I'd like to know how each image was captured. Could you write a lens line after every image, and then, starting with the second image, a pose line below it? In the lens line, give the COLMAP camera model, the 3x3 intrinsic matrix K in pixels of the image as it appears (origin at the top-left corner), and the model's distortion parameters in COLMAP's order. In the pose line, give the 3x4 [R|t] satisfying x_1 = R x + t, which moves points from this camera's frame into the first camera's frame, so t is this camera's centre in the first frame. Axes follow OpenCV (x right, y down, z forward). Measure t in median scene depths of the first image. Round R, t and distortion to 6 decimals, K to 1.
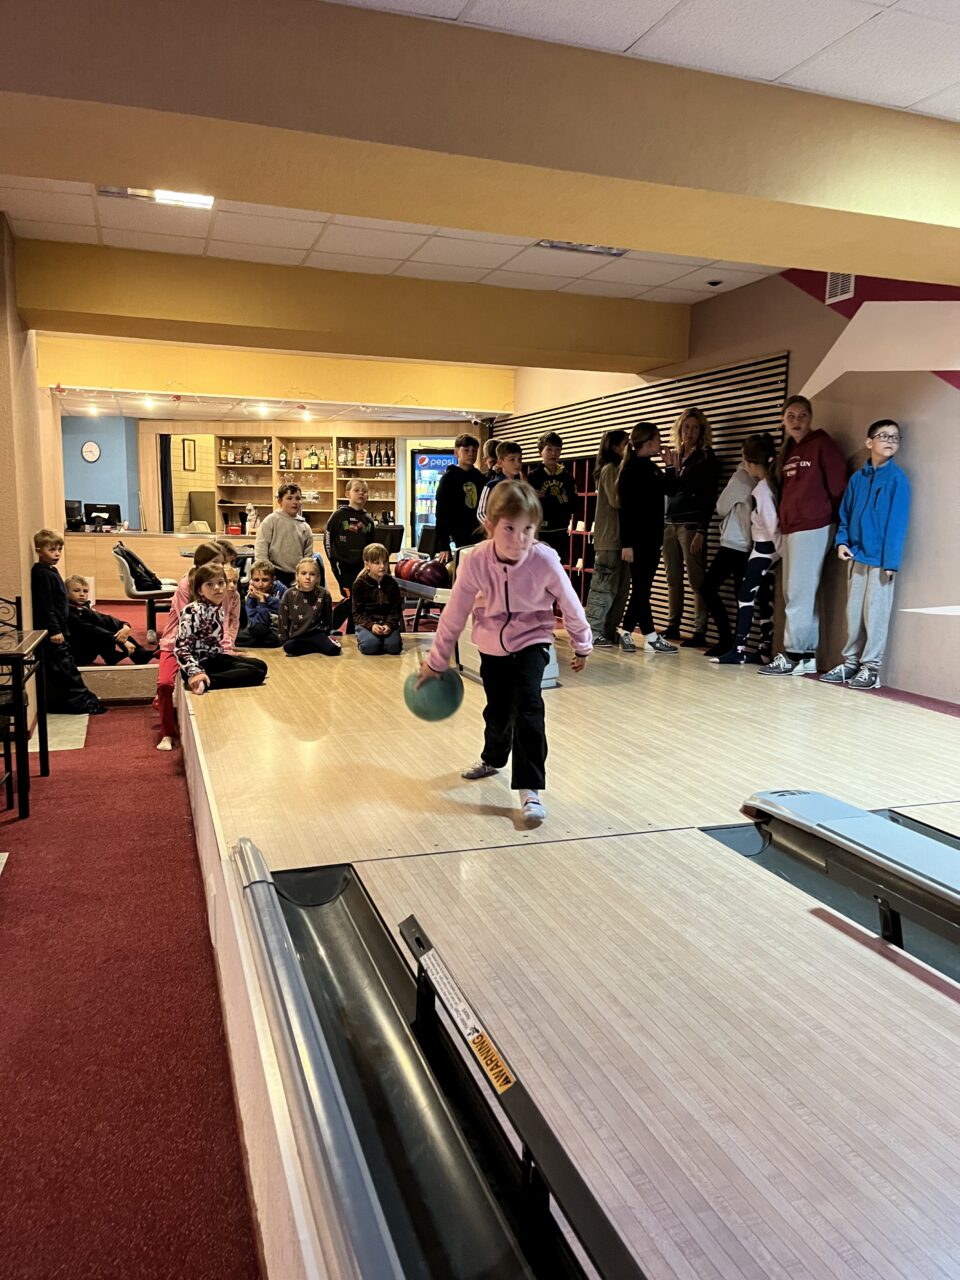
lens RADIAL K [[953.5, 0, 488.1], [0, 953.5, 650.7], [0, 0, 1]] dist [0.055141, -0.065067]
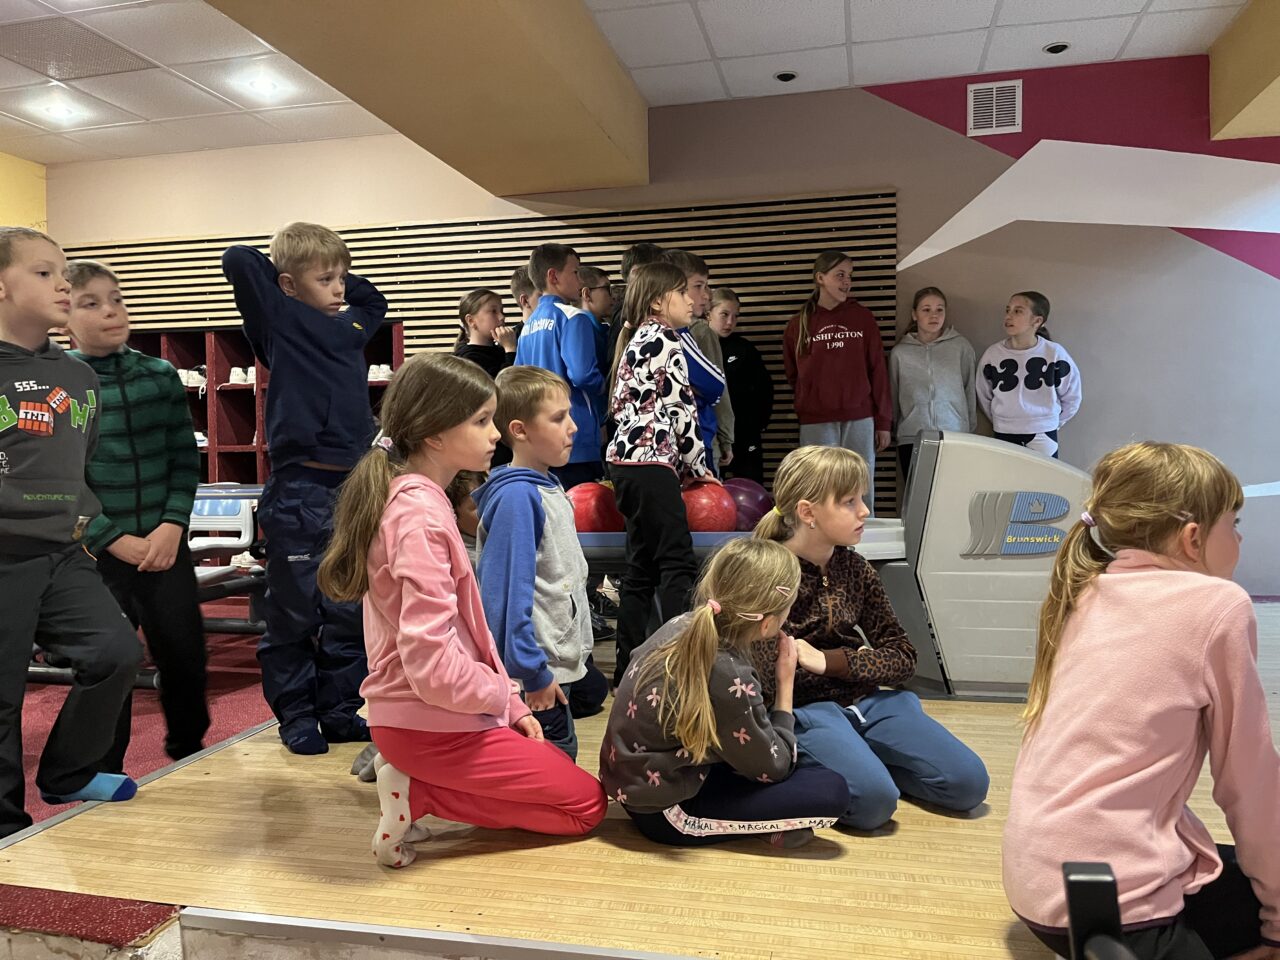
lens RADIAL K [[953.5, 0, 631.8], [0, 953.5, 479.7], [0, 0, 1]] dist [0.055141, -0.065067]
pose [[0.529841, -0.049389, 0.846658, -0.839694], [0.147754, 0.988412, -0.034806, -0.153883], [-0.835127, 0.143539, 0.530998, 1.451860]]
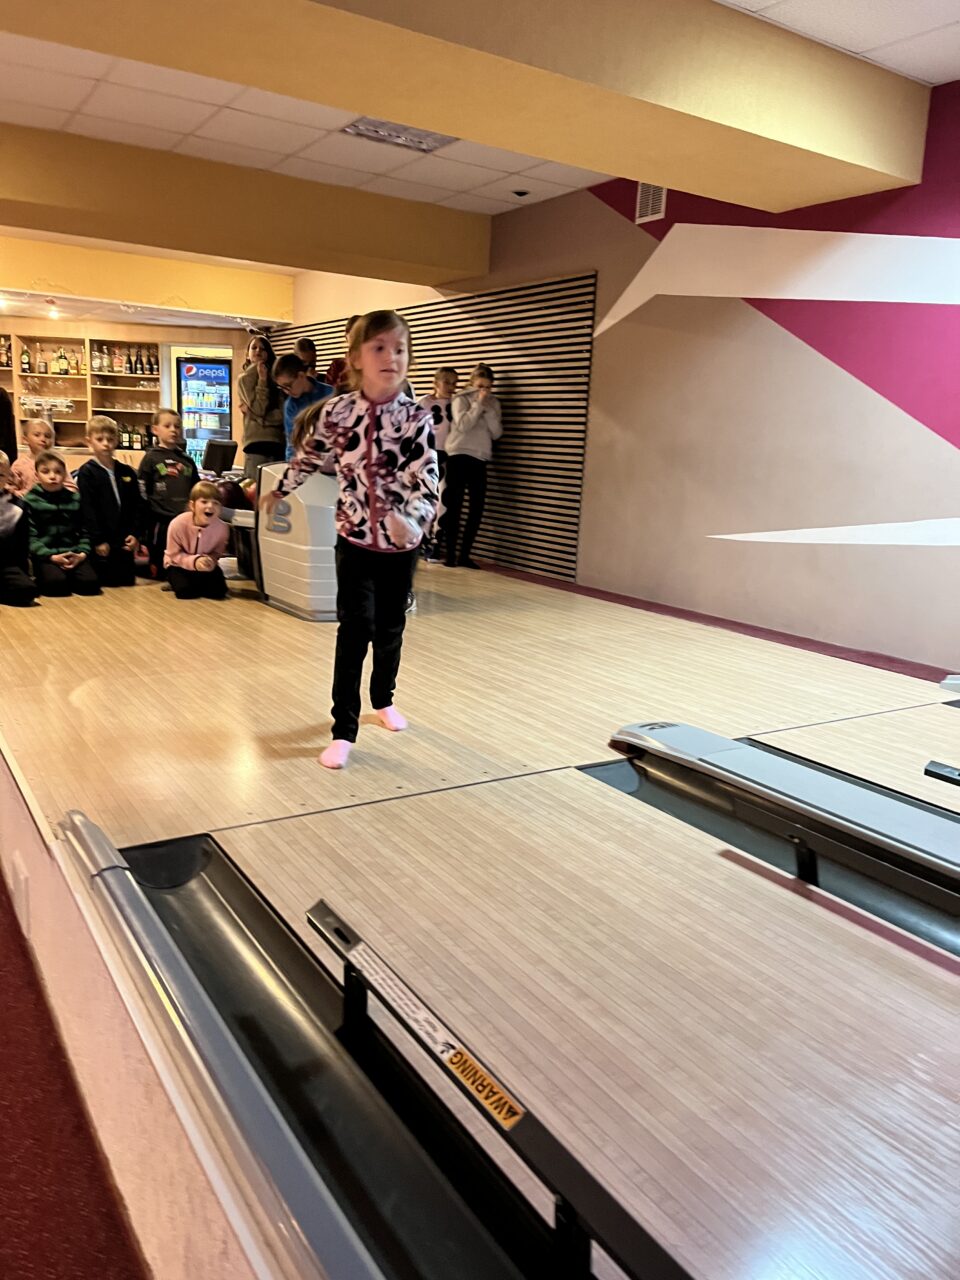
lens RADIAL K [[953.5, 0, 461.3], [0, 953.5, 634.2], [0, 0, 1]] dist [0.055141, -0.065067]
pose [[0.974952, -0.019111, 0.221593, -0.083591], [0.005439, 0.998052, 0.062144, -0.004790], [-0.222349, -0.059382, 0.973157, 0.098786]]
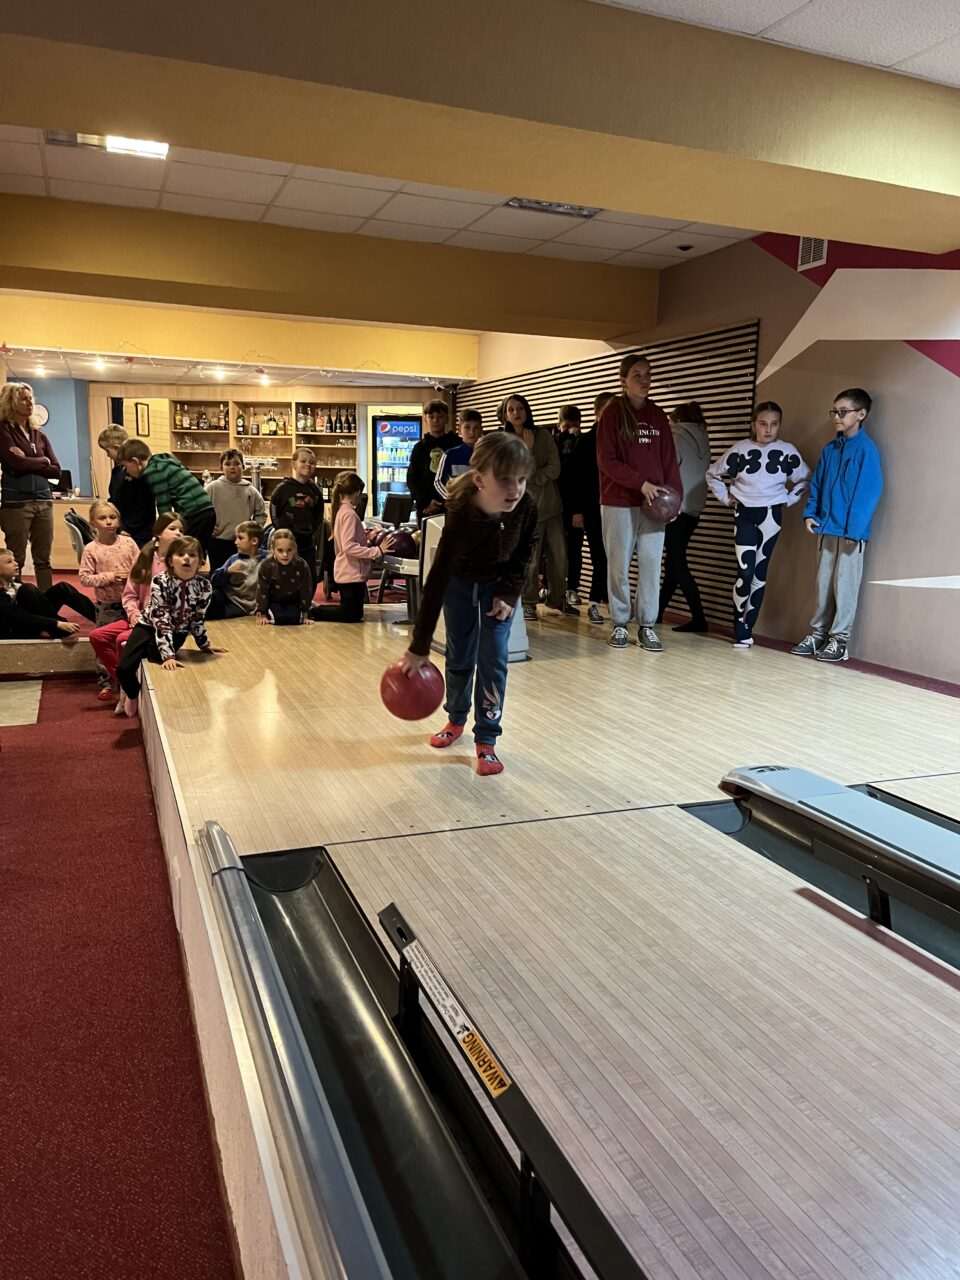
lens RADIAL K [[953.5, 0, 488.0], [0, 953.5, 649.0], [0, 0, 1]] dist [0.055141, -0.065067]
pose [[0.999101, -0.000971, 0.042386, -0.014259], [-0.000299, 0.999551, 0.029951, -0.003842], [-0.042396, -0.029936, 0.998652, 0.028473]]
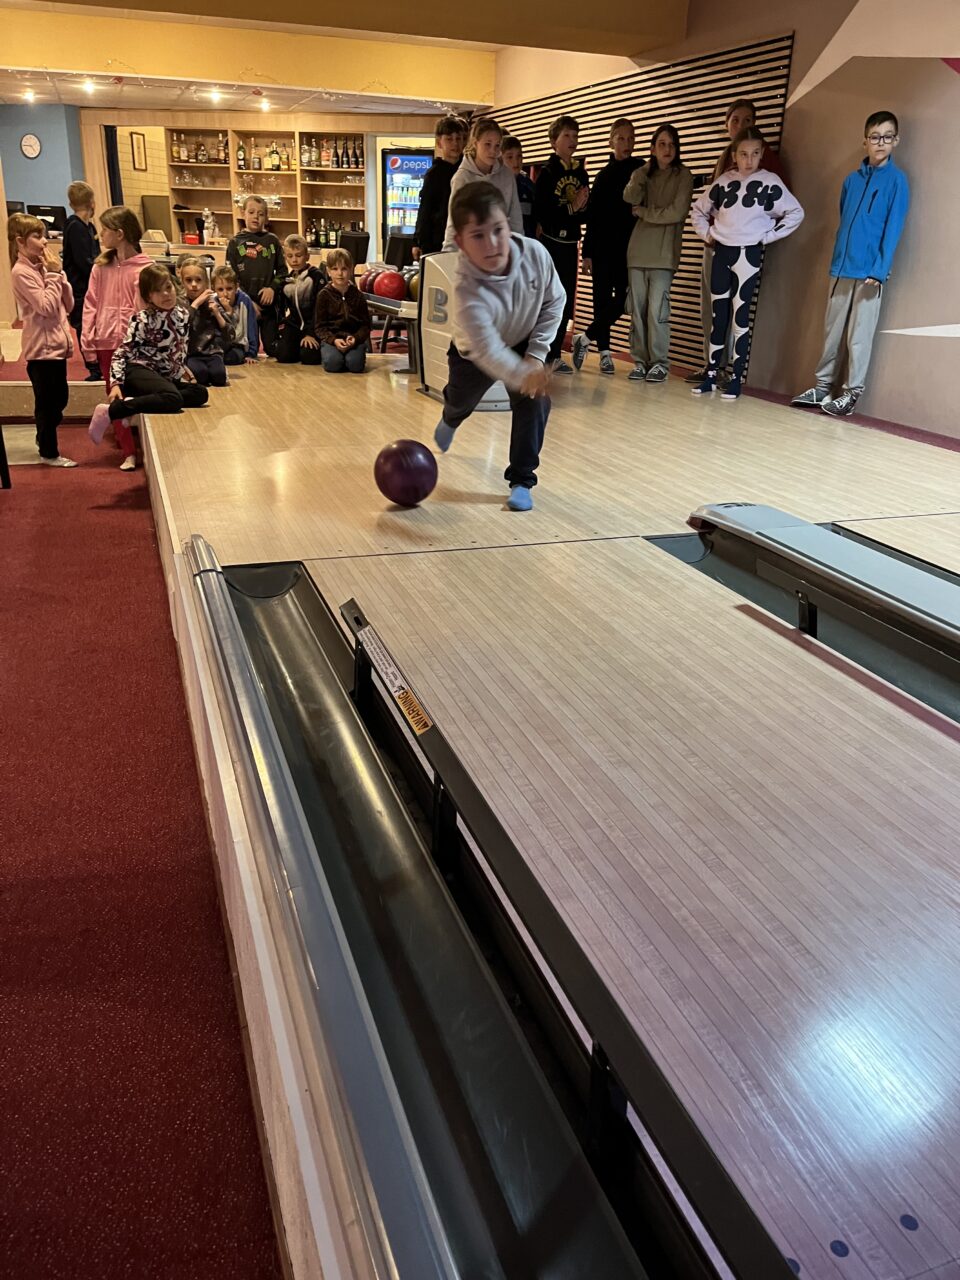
lens RADIAL K [[953.5, 0, 481.6], [0, 953.5, 637.7], [0, 0, 1]] dist [0.055141, -0.065067]
pose [[0.999812, 0.013511, 0.013916, 0.028894], [-0.016567, 0.967992, 0.250435, 0.030979], [-0.010087, -0.250618, 0.968033, -0.016403]]
